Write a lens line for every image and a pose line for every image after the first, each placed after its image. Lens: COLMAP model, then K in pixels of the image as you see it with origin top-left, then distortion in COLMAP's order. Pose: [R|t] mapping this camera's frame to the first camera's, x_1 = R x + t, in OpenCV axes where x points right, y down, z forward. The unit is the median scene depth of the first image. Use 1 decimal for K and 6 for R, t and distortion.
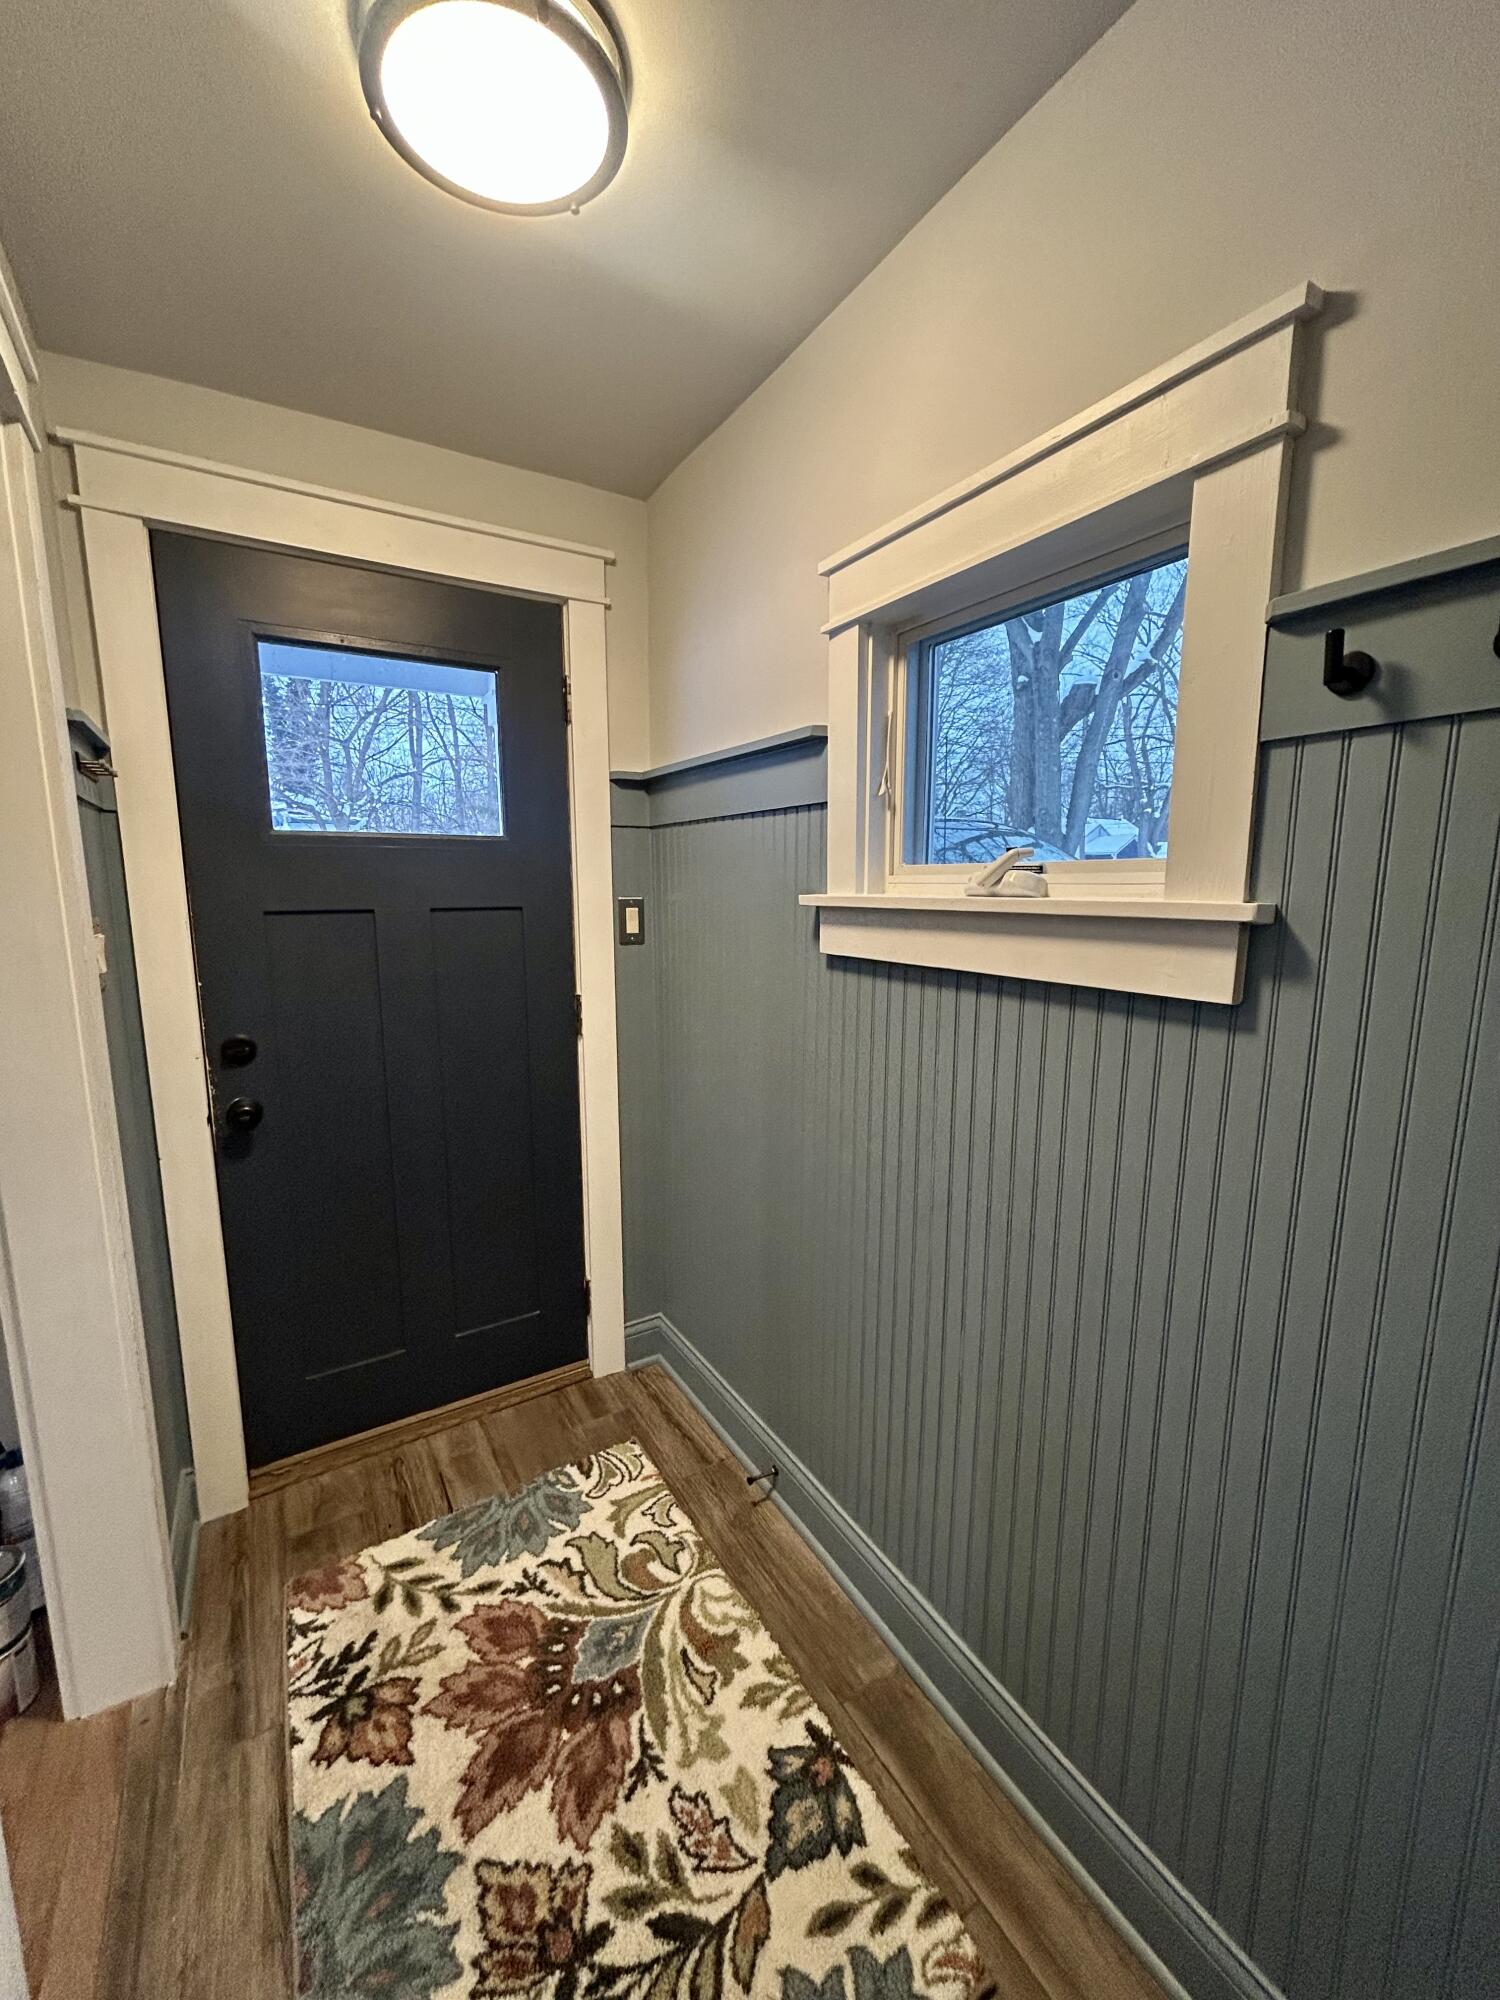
lens RADIAL K [[797.8, 0, 749.8], [0, 797.8, 993.1], [0, 0, 1]] dist [0.000430, -0.000585]
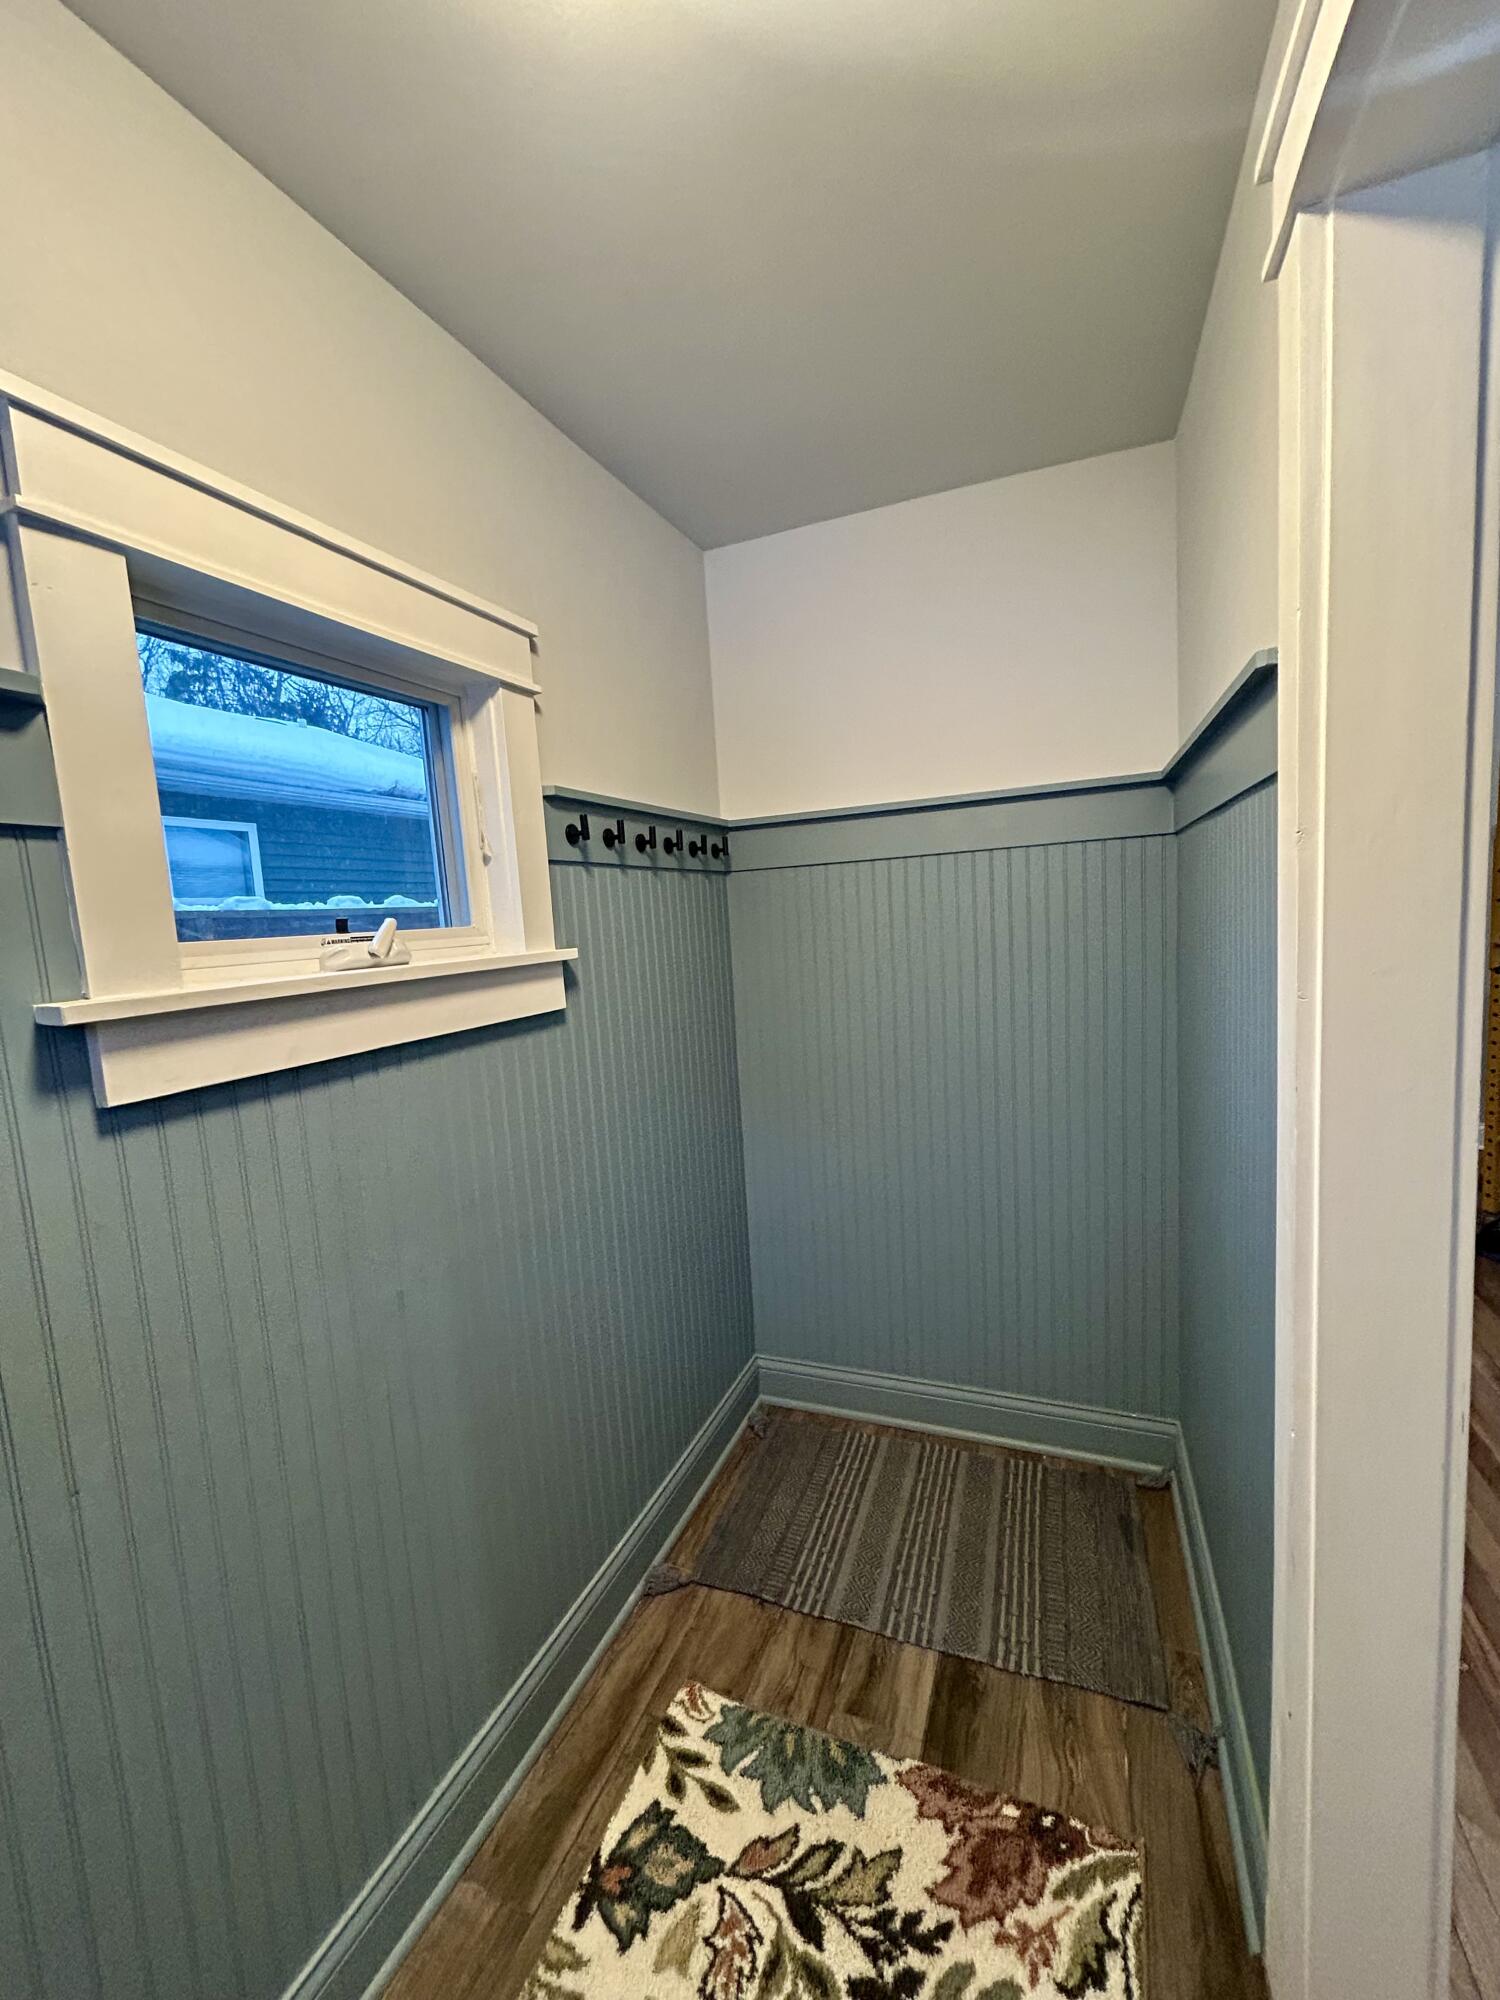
lens RADIAL K [[797.8, 0, 751.9], [0, 797.8, 1009.6], [0, 0, 1]] dist [0.000430, -0.000585]
pose [[-0.586215, -0.050925, 0.808553, -0.785929], [0.182760, 0.963984, 0.193219, -0.183155], [-0.789272, 0.261039, -0.555795, 1.245871]]
